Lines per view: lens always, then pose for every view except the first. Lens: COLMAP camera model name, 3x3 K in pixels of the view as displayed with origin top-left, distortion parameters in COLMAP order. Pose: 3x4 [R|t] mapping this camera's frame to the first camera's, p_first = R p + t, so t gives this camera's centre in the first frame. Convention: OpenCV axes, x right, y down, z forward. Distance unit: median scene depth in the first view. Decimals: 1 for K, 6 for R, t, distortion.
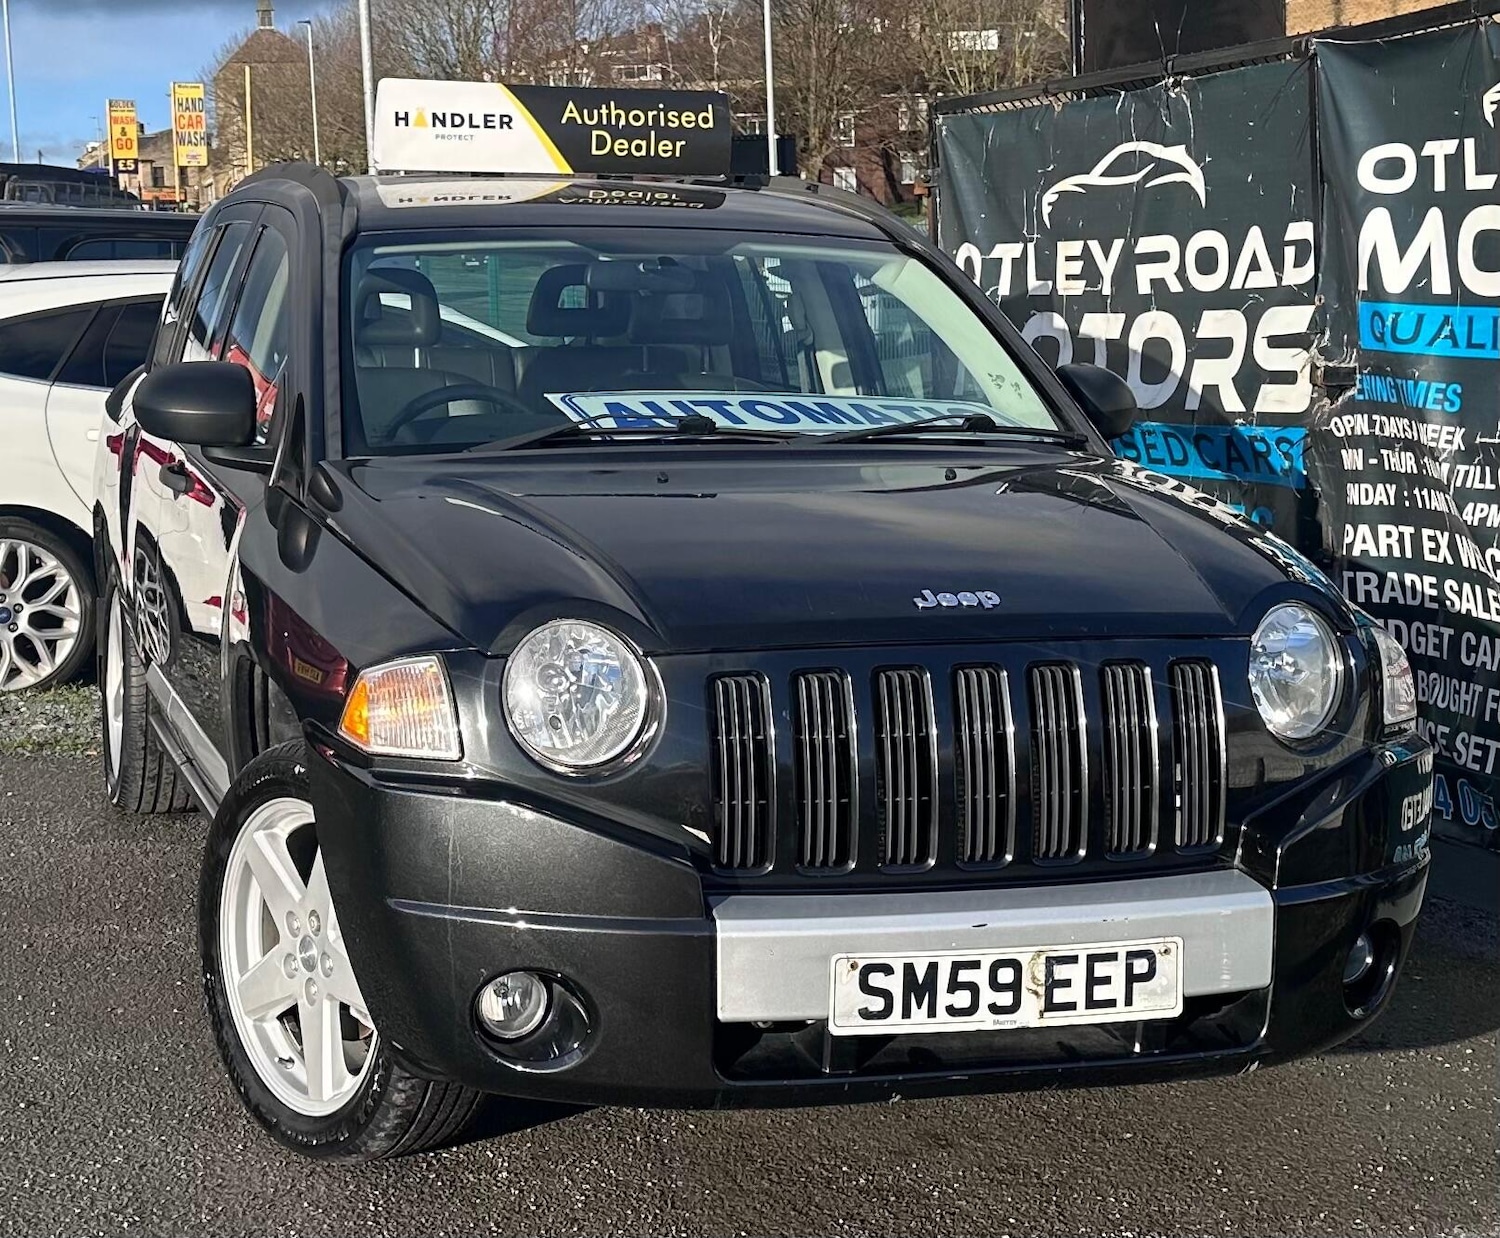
lens RADIAL K [[2637.9, 0, 642.0], [0, 2637.9, 560.4], [0, 0, 1]] dist [0.180259, 0.000000]
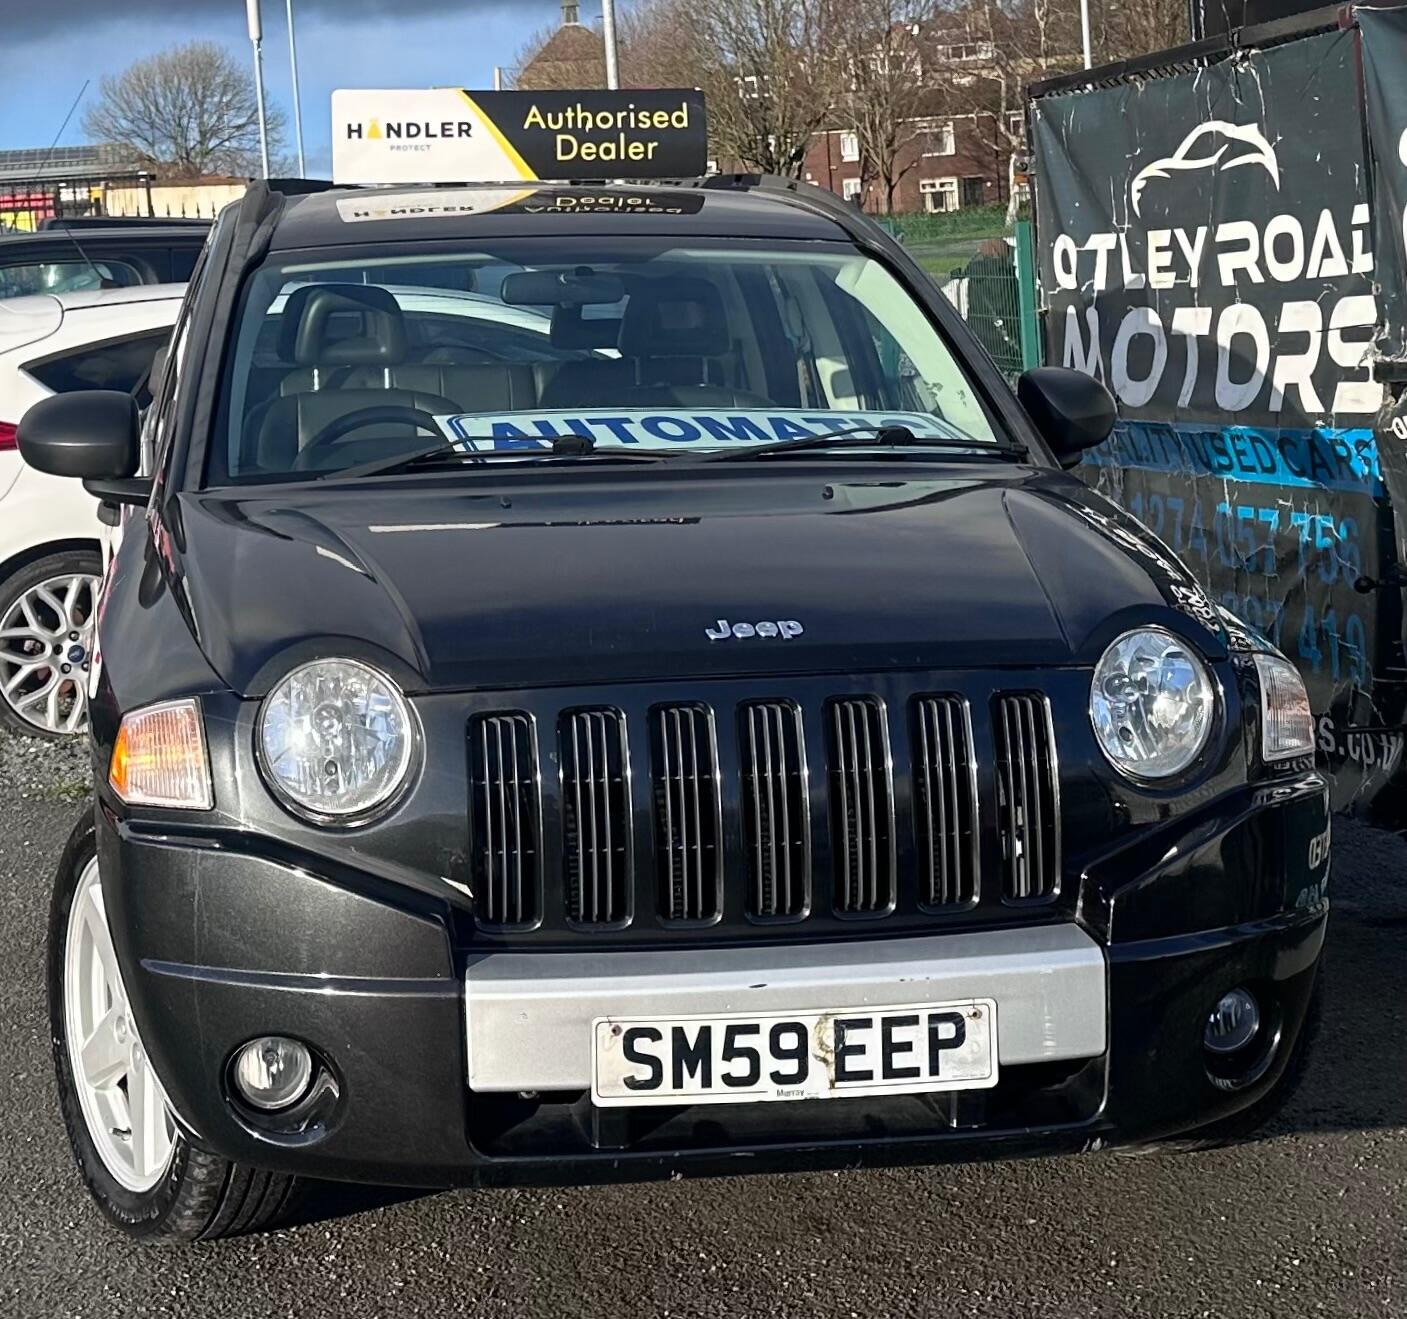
lens RADIAL K [[2851.2, 0, 597.4], [0, 2851.2, 425.6], [0, 0, 1]] dist [0.165779, 0.000000]
pose [[0.990515, -0.024670, -0.135175, 0.203594], [0.017273, 0.998302, -0.055625, -0.002131], [0.136318, 0.052763, 0.989259, -0.003981]]
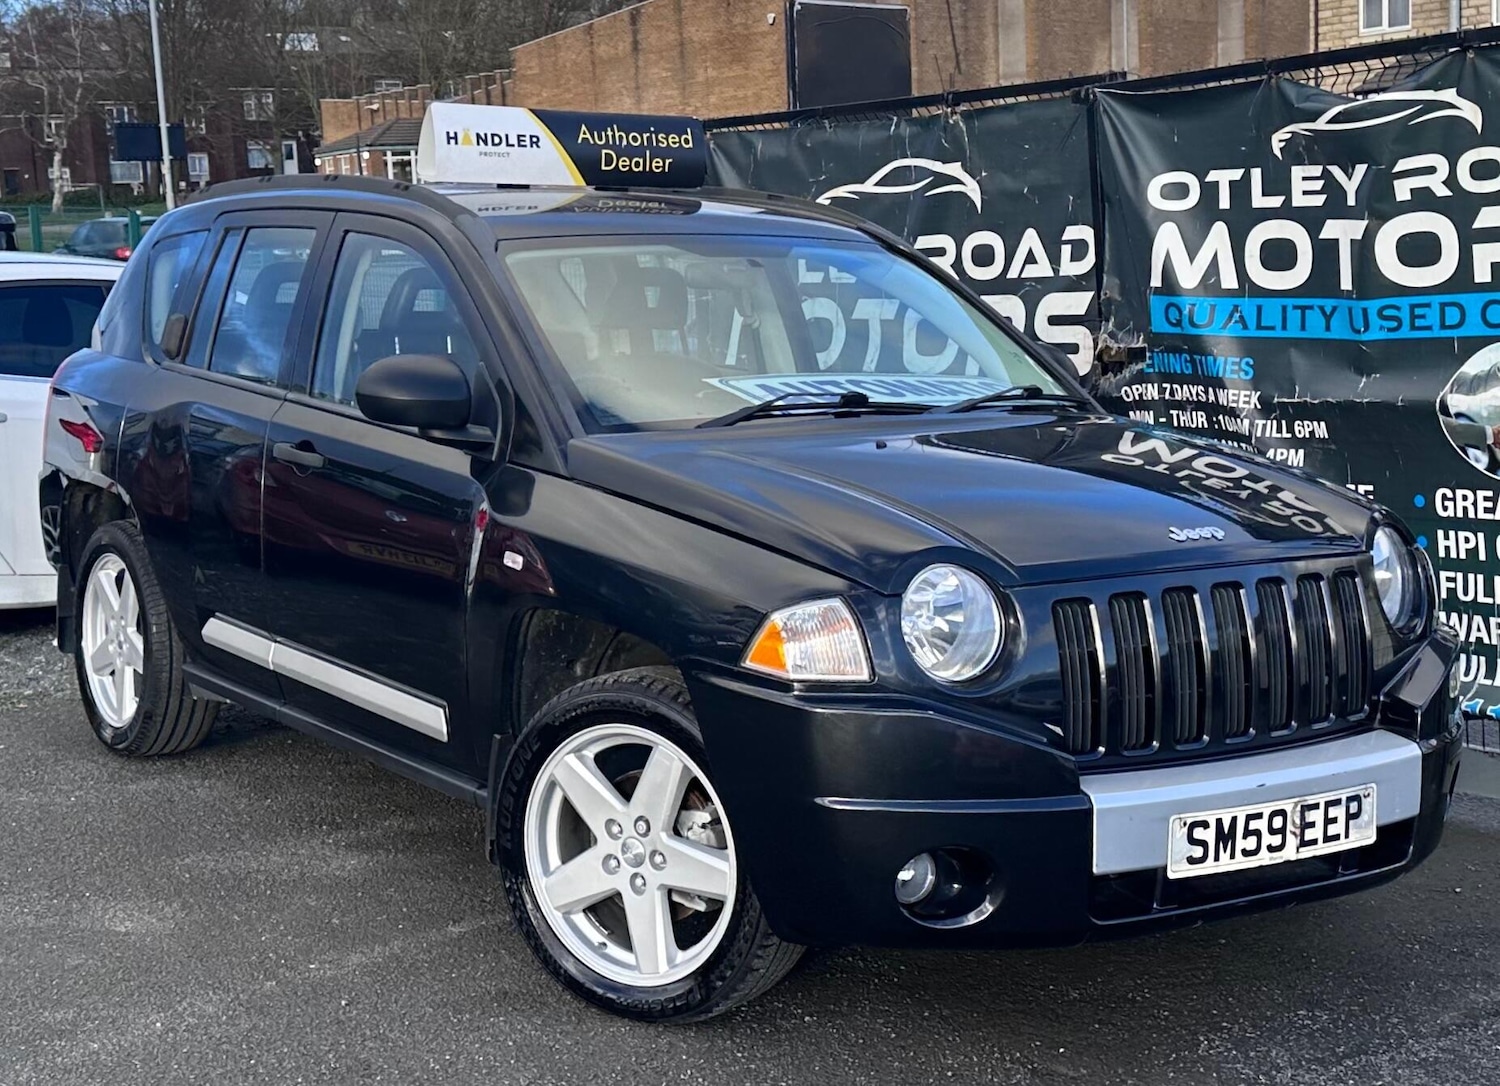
lens RADIAL K [[2323.1, 0, 683.4], [0, 2323.1, 545.1], [0, 0, 1]] dist [0.142217, 0.000000]
pose [[0.954045, -0.042664, 0.296612, -0.456231], [0.036921, 0.999007, 0.024942, -0.017187], [-0.297381, -0.012844, 0.954672, -0.003646]]
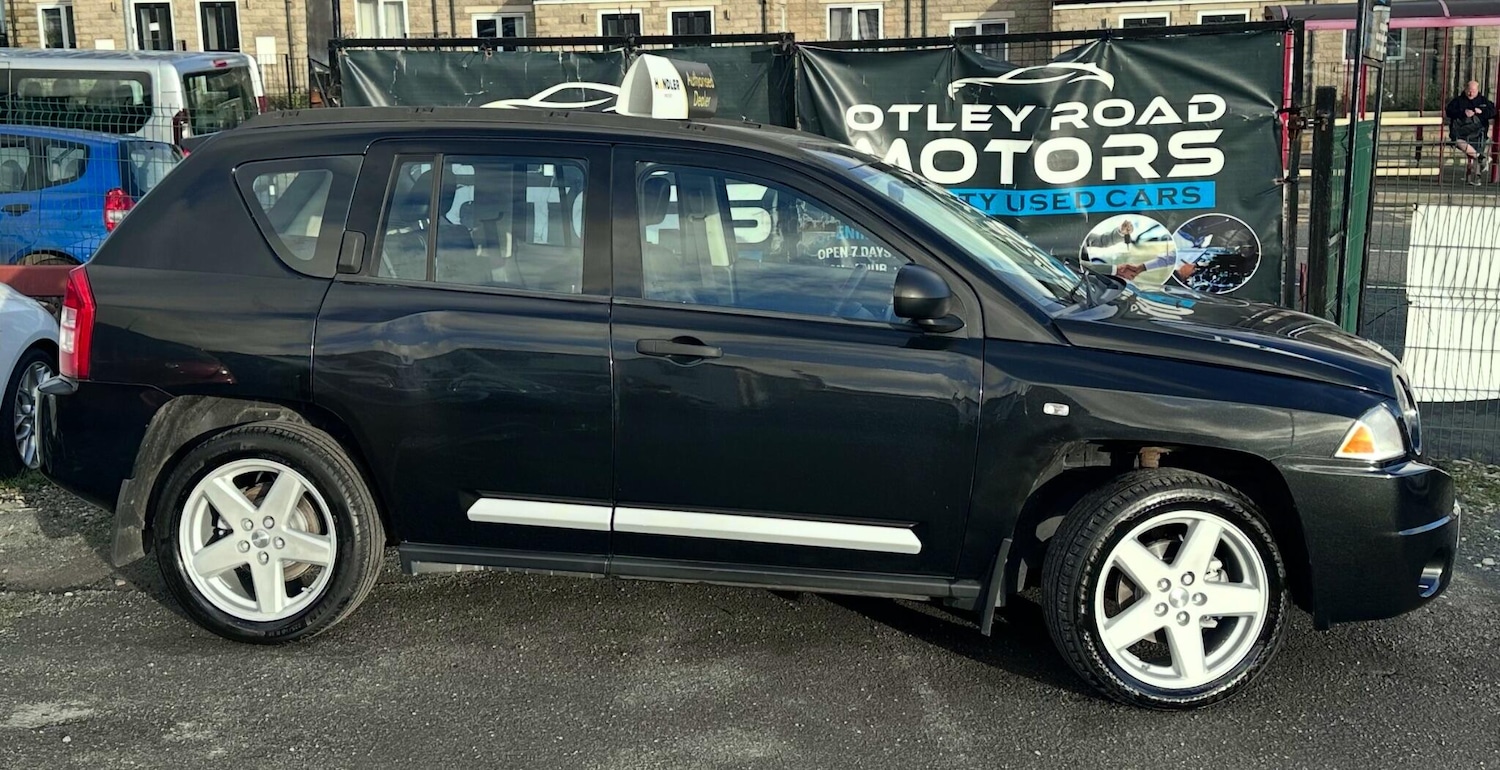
lens RADIAL K [[1716.1, 0, 779.7], [0, 1716.1, 360.8], [0, 0, 1]] dist [0.146999, 0.000000]
pose [[0.437813, -0.131329, 0.889422, -1.367560], [0.090647, 0.990681, 0.101660, -0.160514], [-0.894485, 0.036115, 0.445638, 0.810166]]
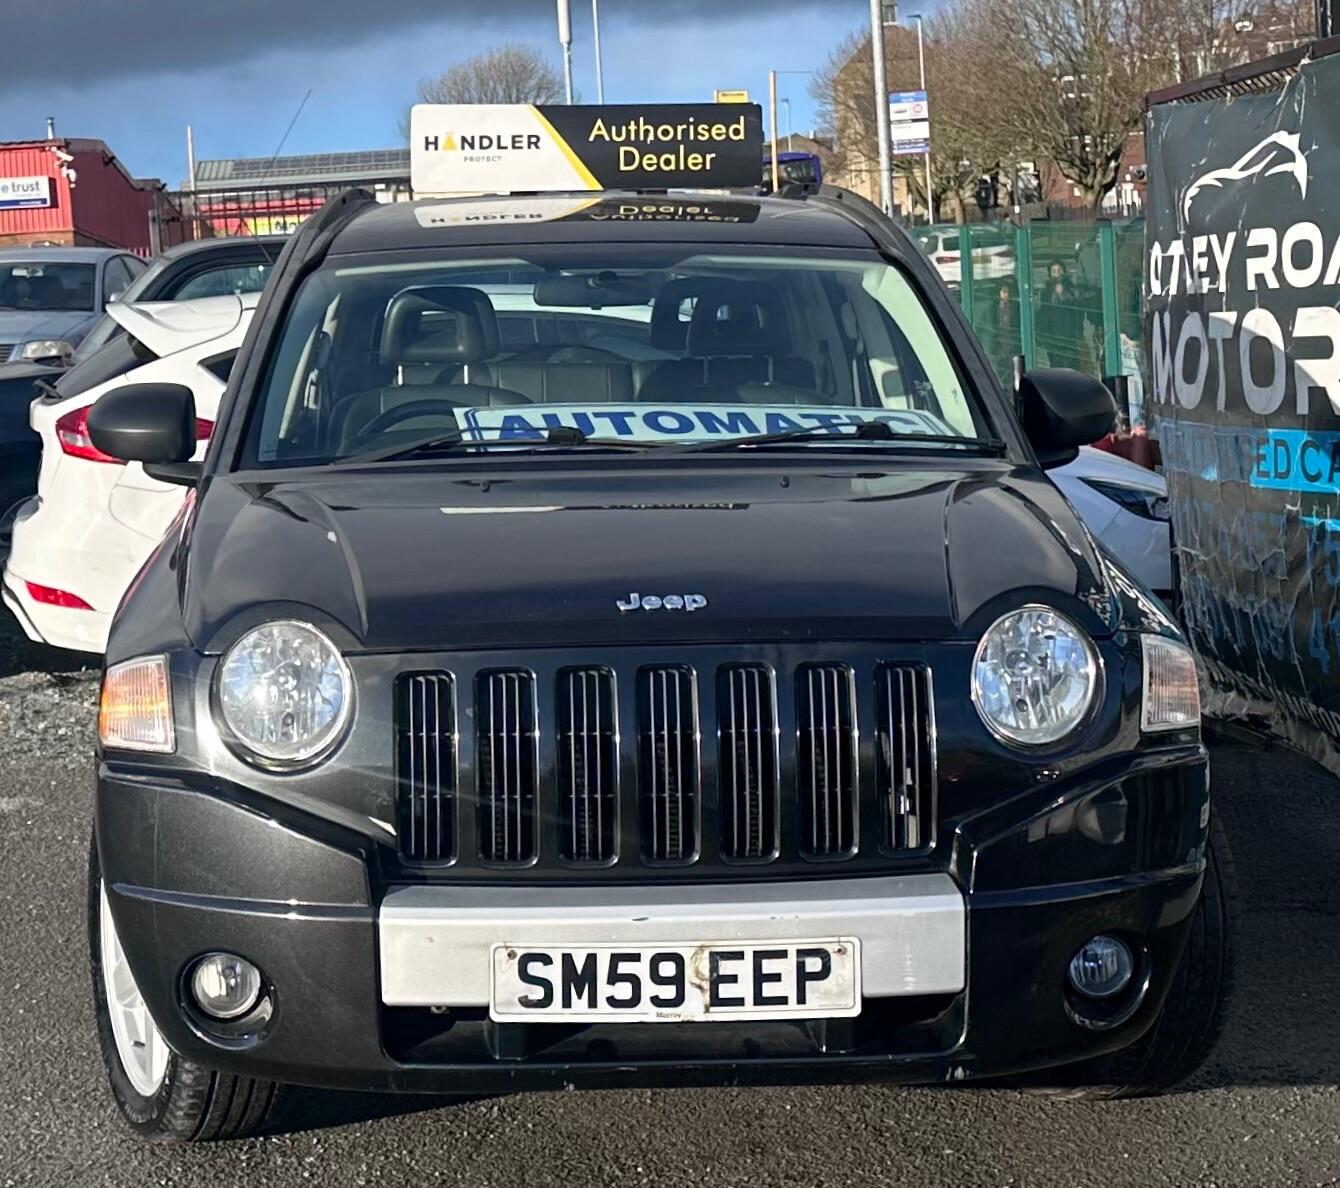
lens RADIAL K [[2843.8, 0, 606.7], [0, 2843.8, 485.5], [0, 0, 1]] dist [0.192043, 0.000000]
pose [[0.970470, -0.009503, -0.241036, 0.368371], [0.000786, 0.999343, -0.036234, 0.009467], [0.241222, 0.034974, 0.969840, -0.078637]]
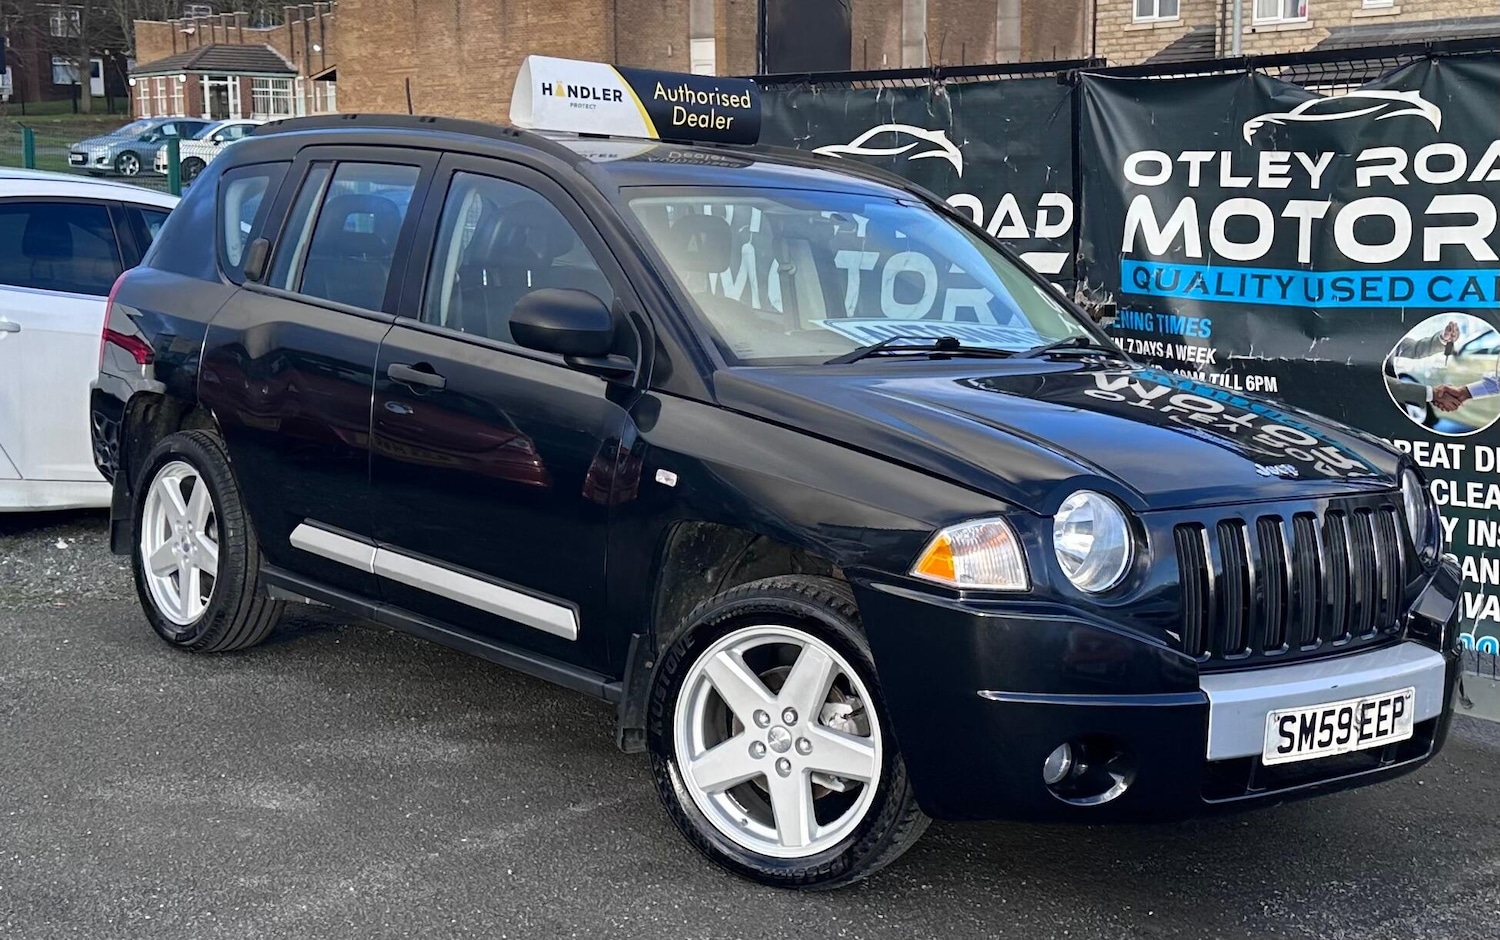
lens RADIAL K [[2172.5, 0, 775.3], [0, 2172.5, 509.8], [0, 0, 1]] dist [0.171480, 0.000000]
pose [[0.902825, -0.024051, 0.429335, -0.669076], [0.005021, 0.998956, 0.045401, -0.020620], [-0.429979, -0.038834, 0.902003, 0.011468]]
